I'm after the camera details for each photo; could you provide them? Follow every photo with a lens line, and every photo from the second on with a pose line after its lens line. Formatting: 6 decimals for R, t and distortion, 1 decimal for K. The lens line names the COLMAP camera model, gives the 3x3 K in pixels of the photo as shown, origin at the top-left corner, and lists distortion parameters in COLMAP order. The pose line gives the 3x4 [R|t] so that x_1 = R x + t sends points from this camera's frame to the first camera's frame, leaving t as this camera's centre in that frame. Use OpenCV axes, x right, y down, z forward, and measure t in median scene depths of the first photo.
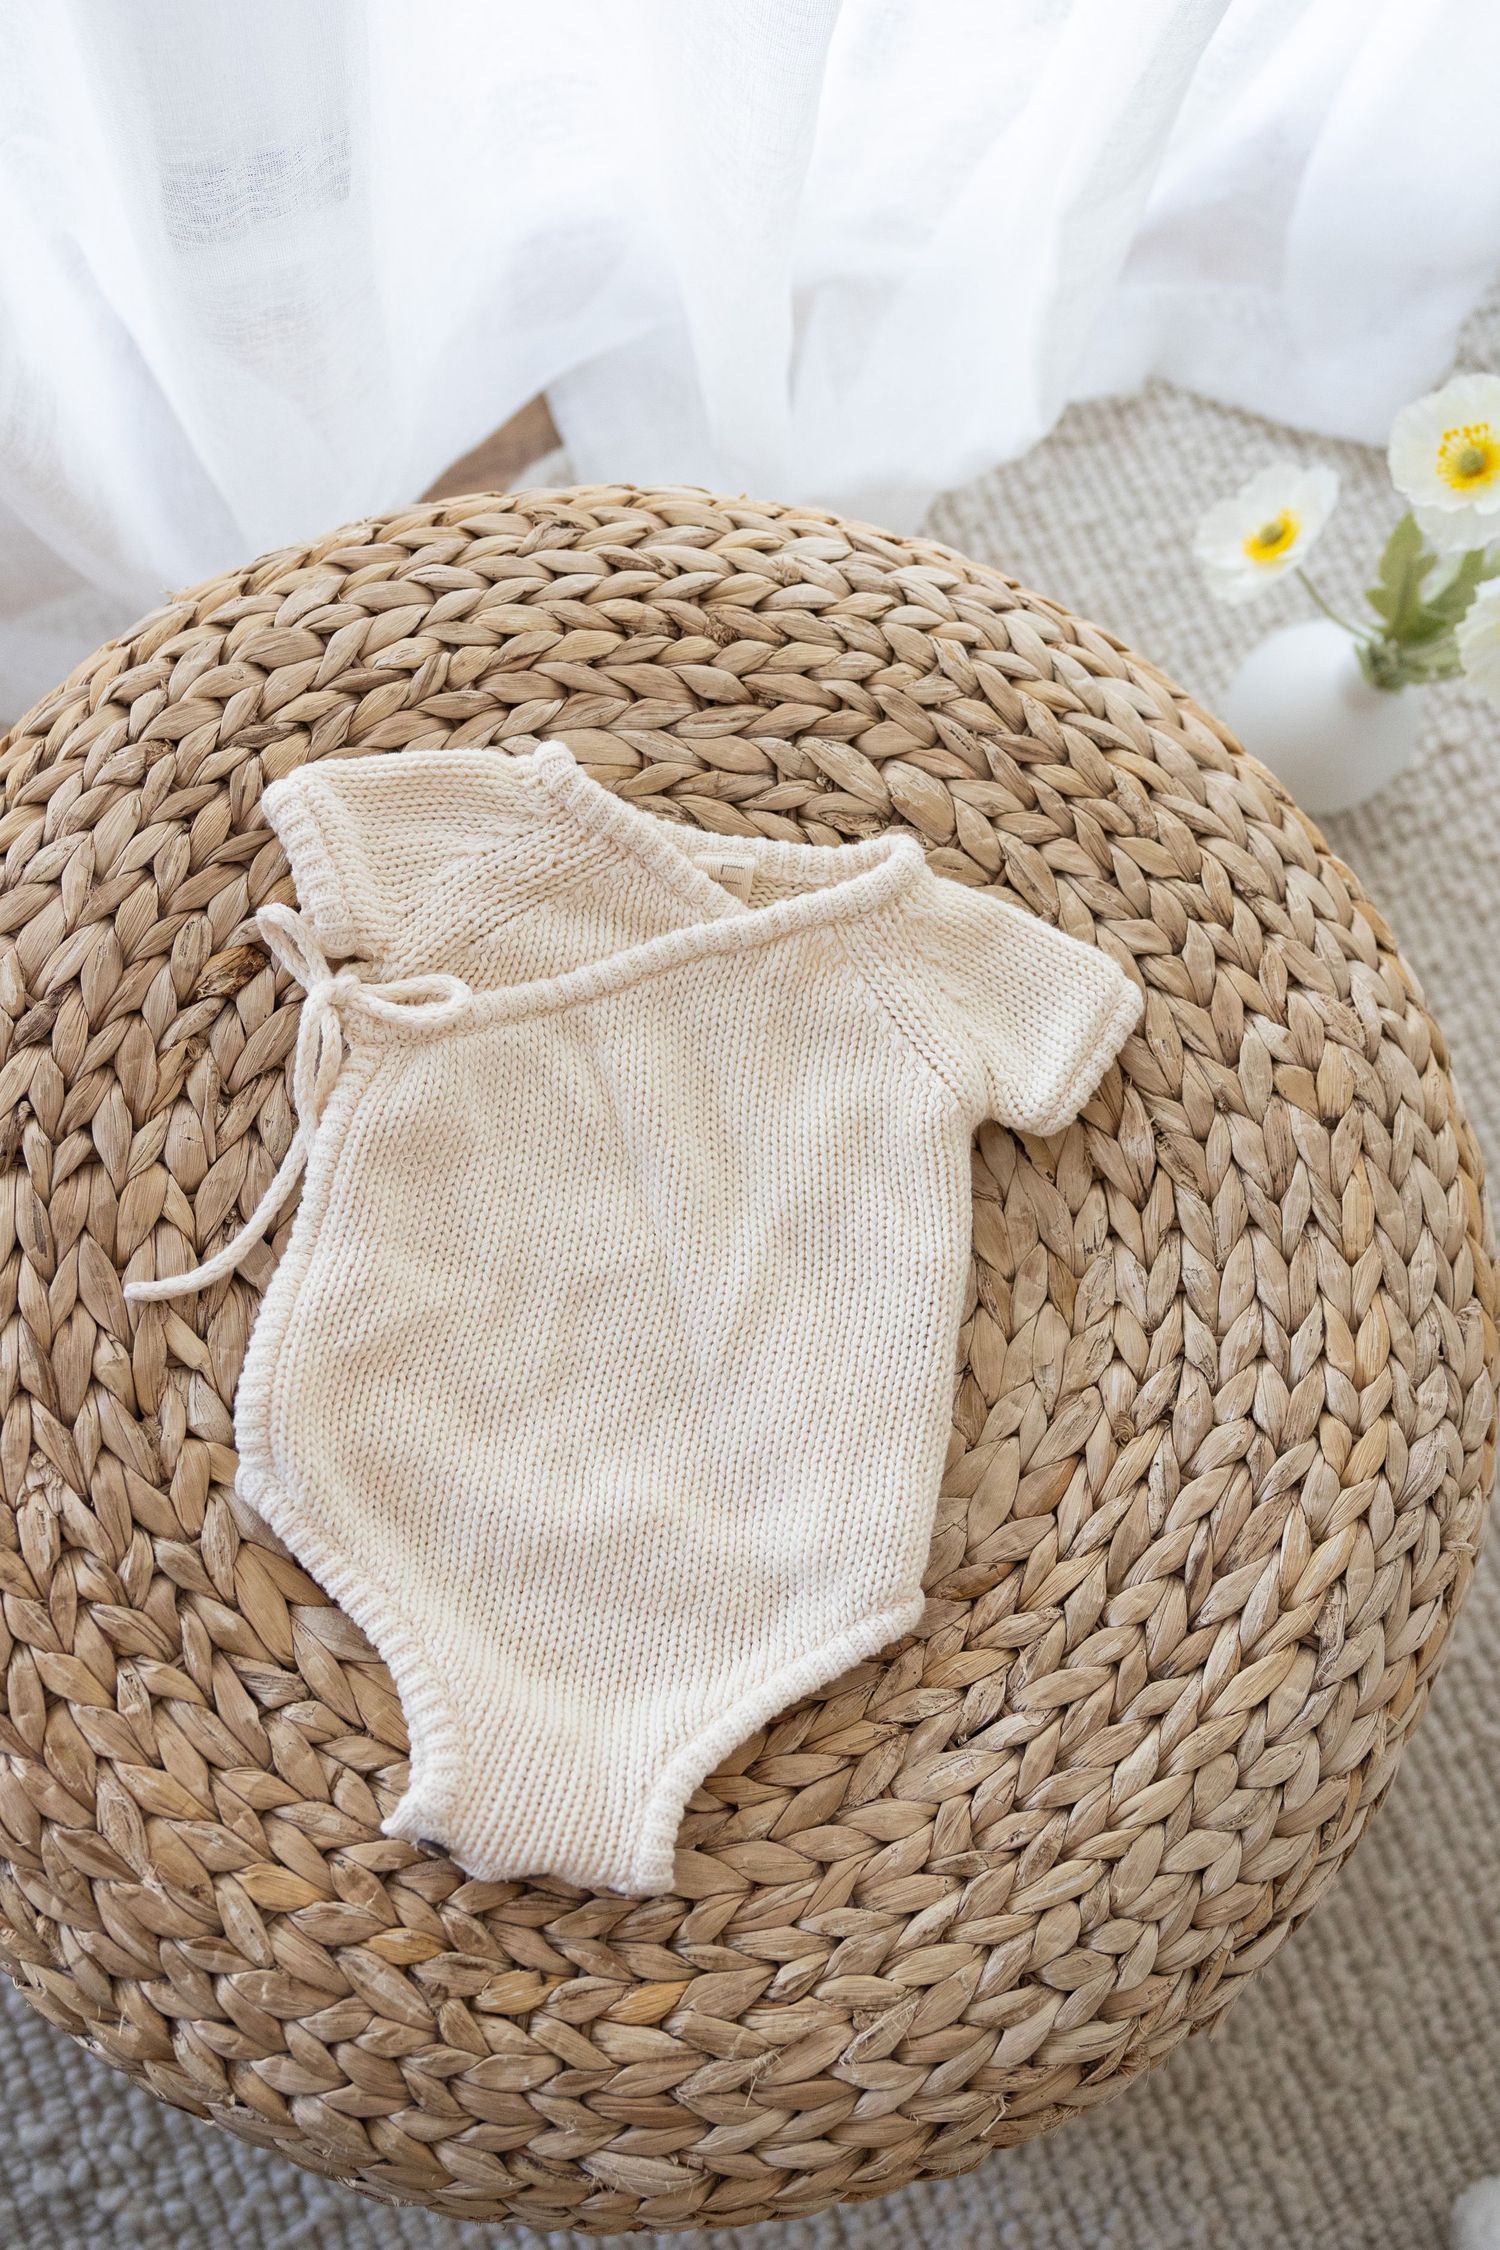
lens RADIAL K [[1949.9, 0, 701.2], [0, 1949.9, 1178.2], [0, 0, 1]] dist [-0.008094, -0.001094]
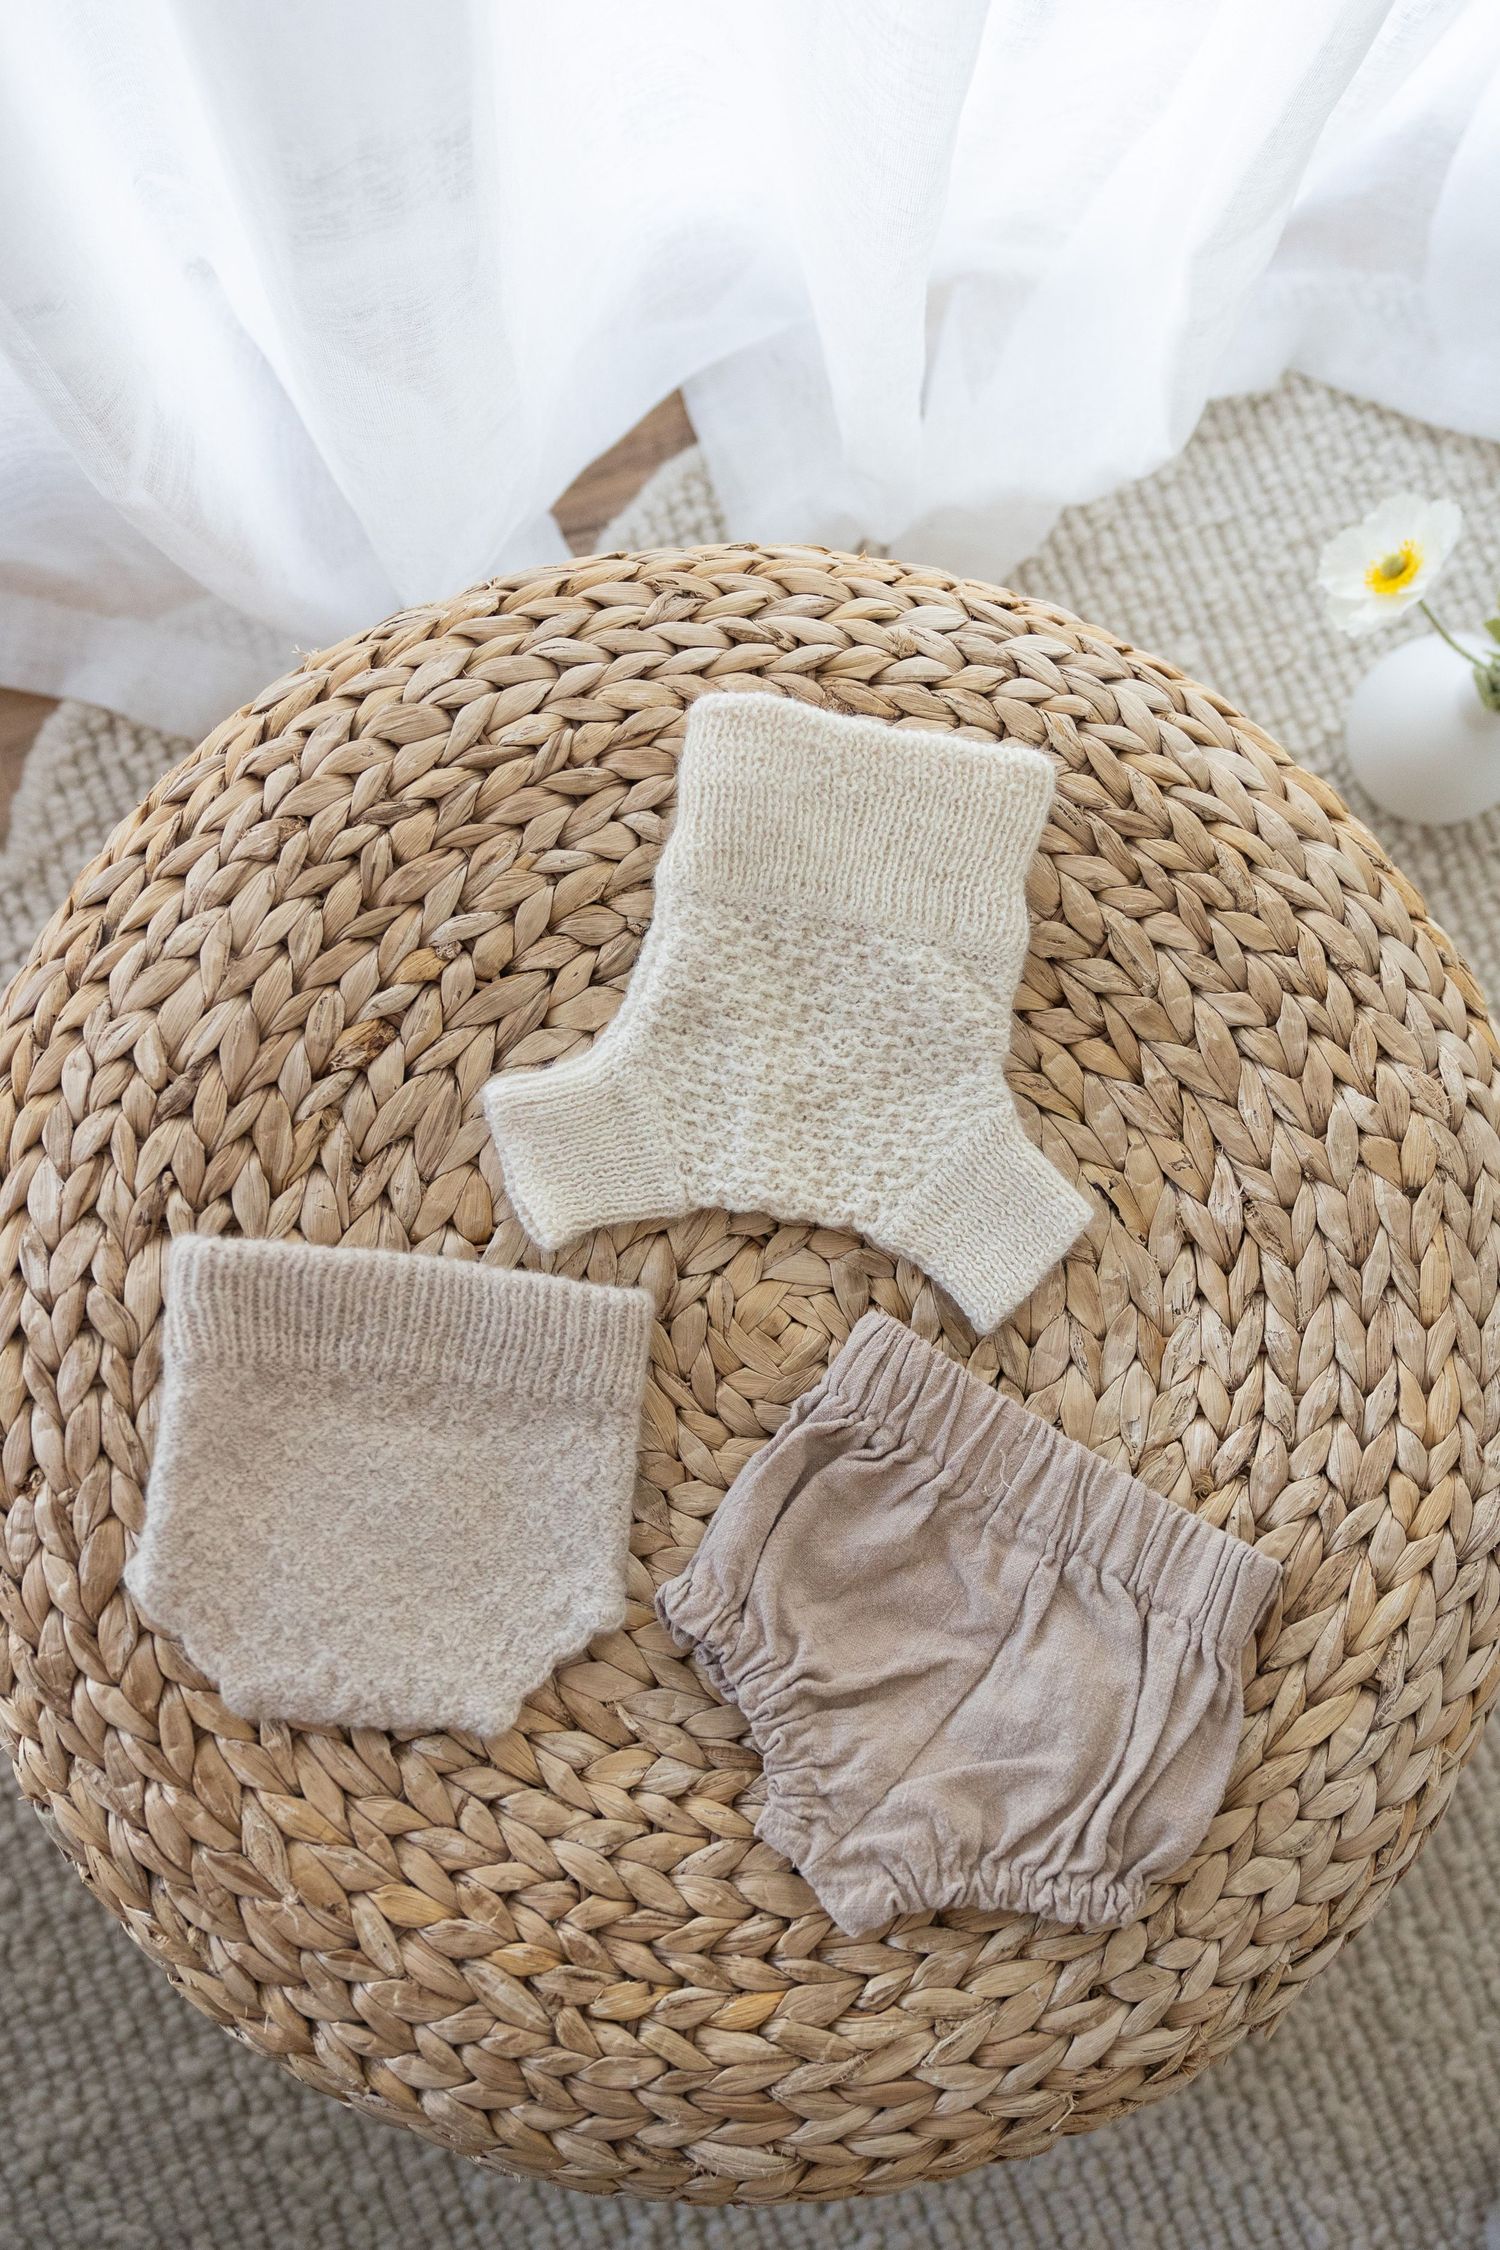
lens RADIAL K [[1930.4, 0, 817.9], [0, 1930.4, 1207.3], [0, 0, 1]] dist [-0.001210, -0.003734]
pose [[0.999830, 0.014767, -0.011070, 0.016369], [-0.013826, 0.996642, 0.080702, -0.105000], [0.012225, -0.080535, 0.996677, -0.039060]]
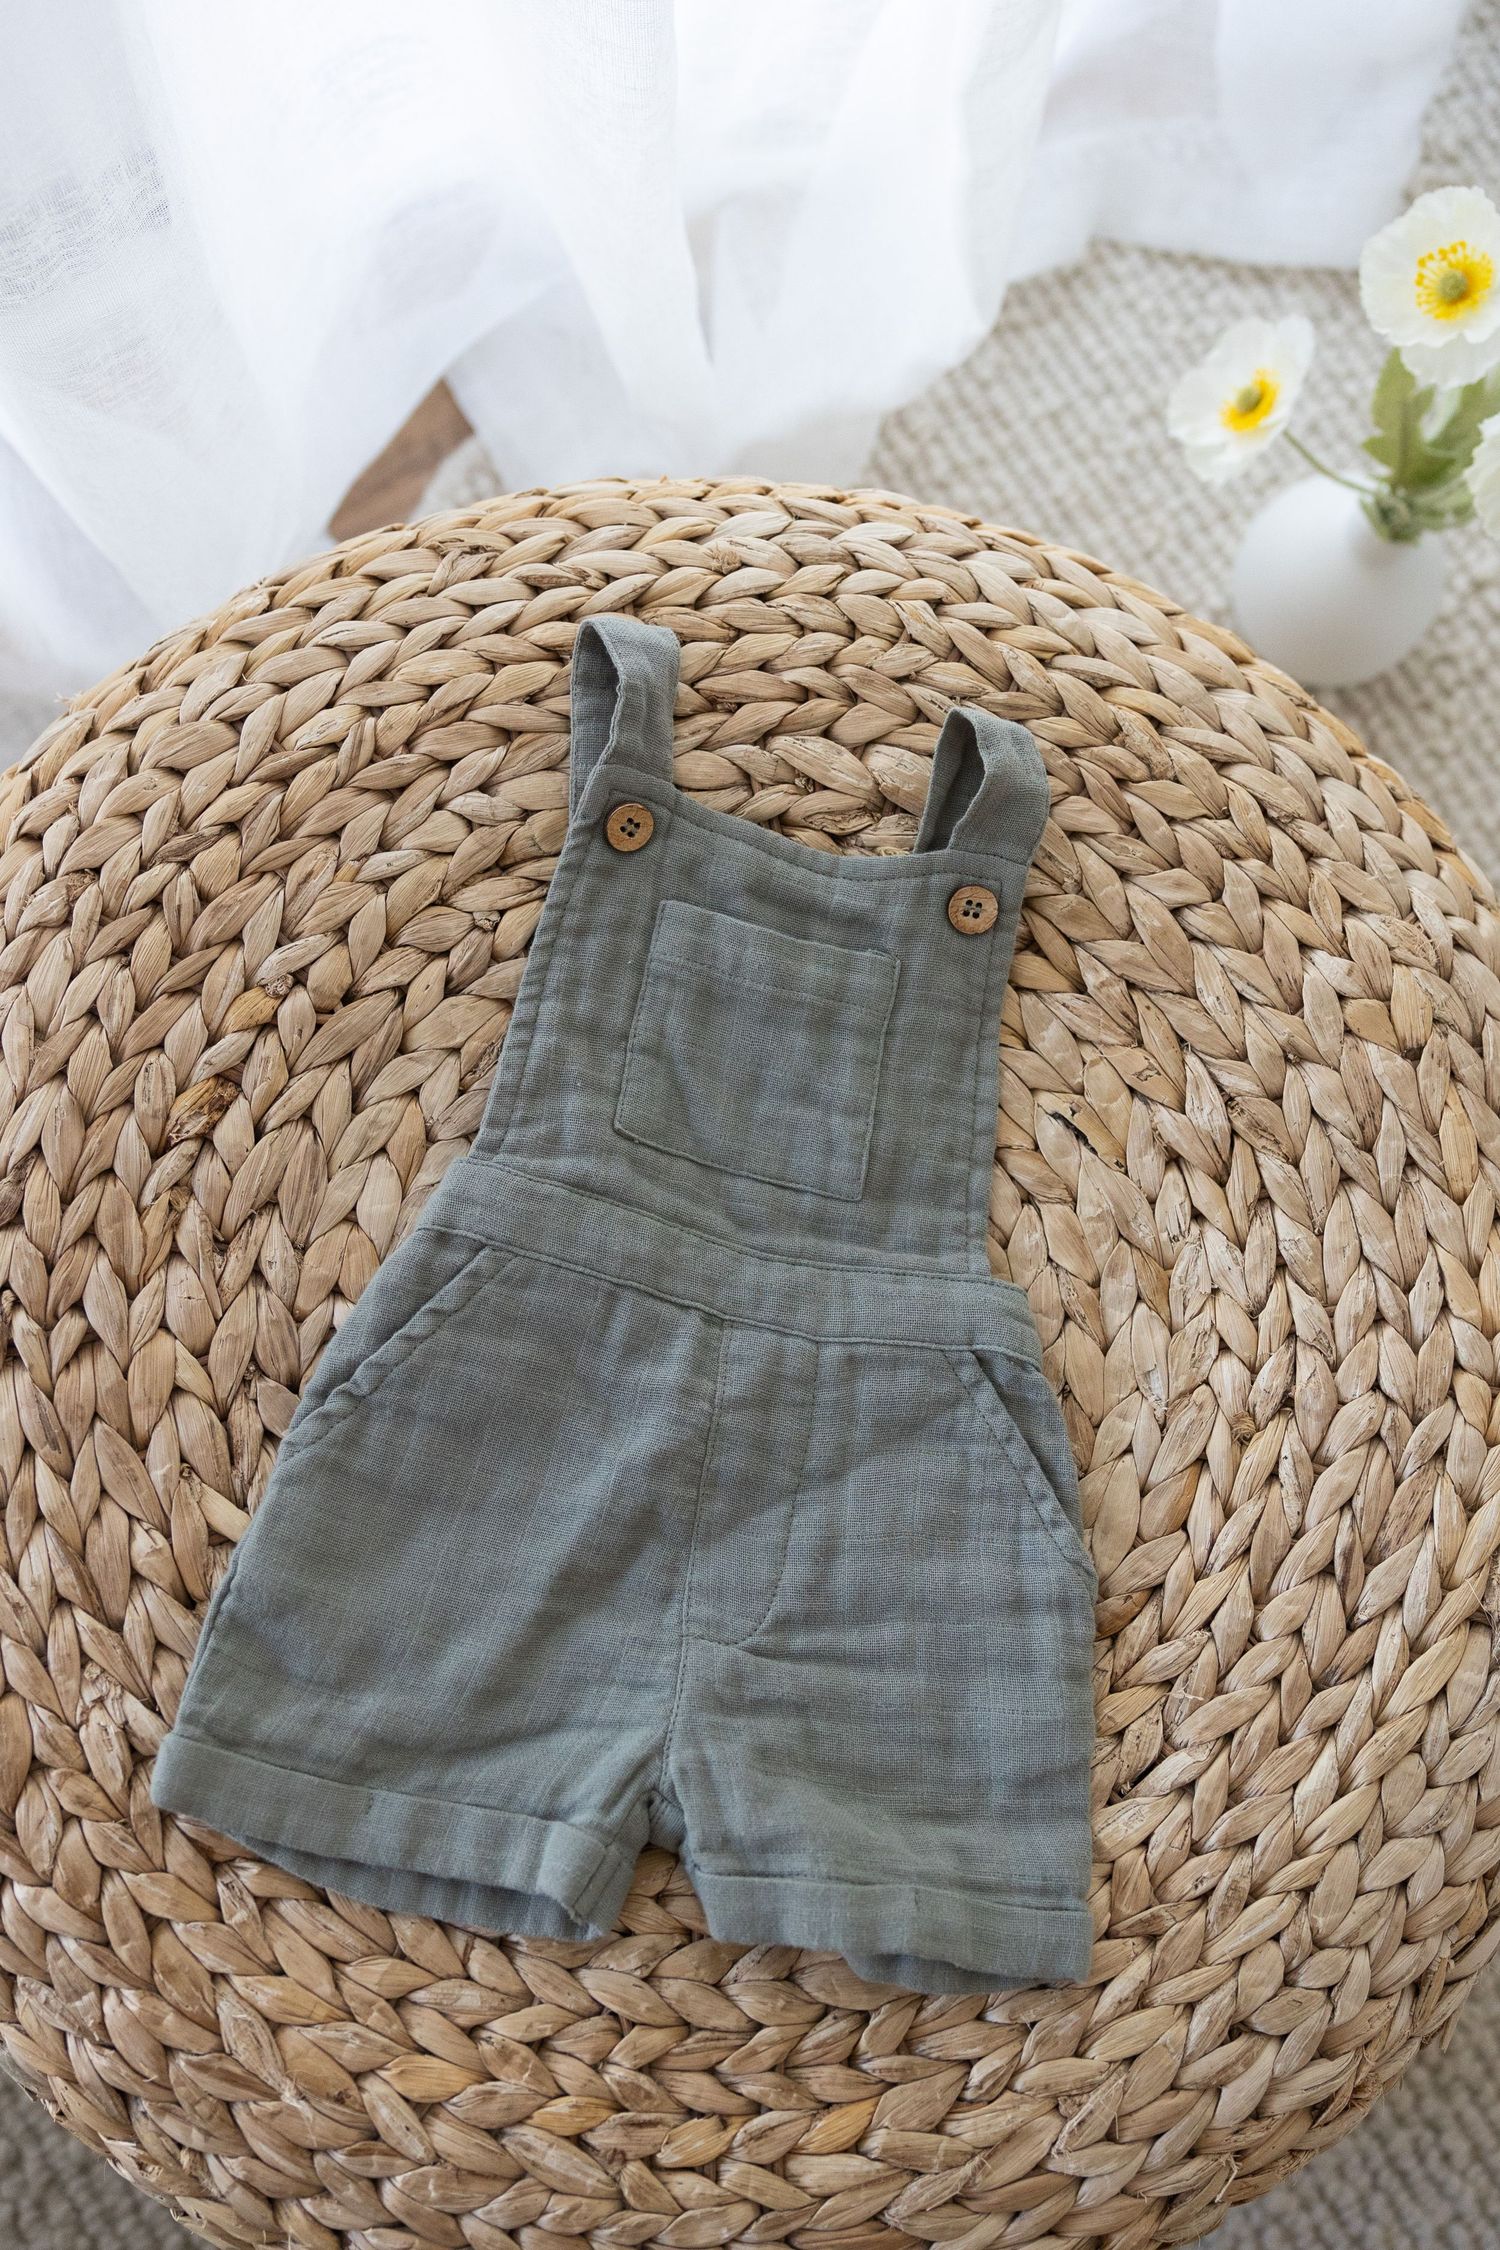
lens RADIAL K [[2034.2, 0, 763.1], [0, 2034.2, 1207.6], [0, 0, 1]] dist [-0.003513, 0.001461]
pose [[0.984608, -0.173761, -0.018842, 0.029418], [0.174421, 0.983767, 0.042196, -0.053870], [0.011204, -0.044833, 0.998932, 0.041497]]
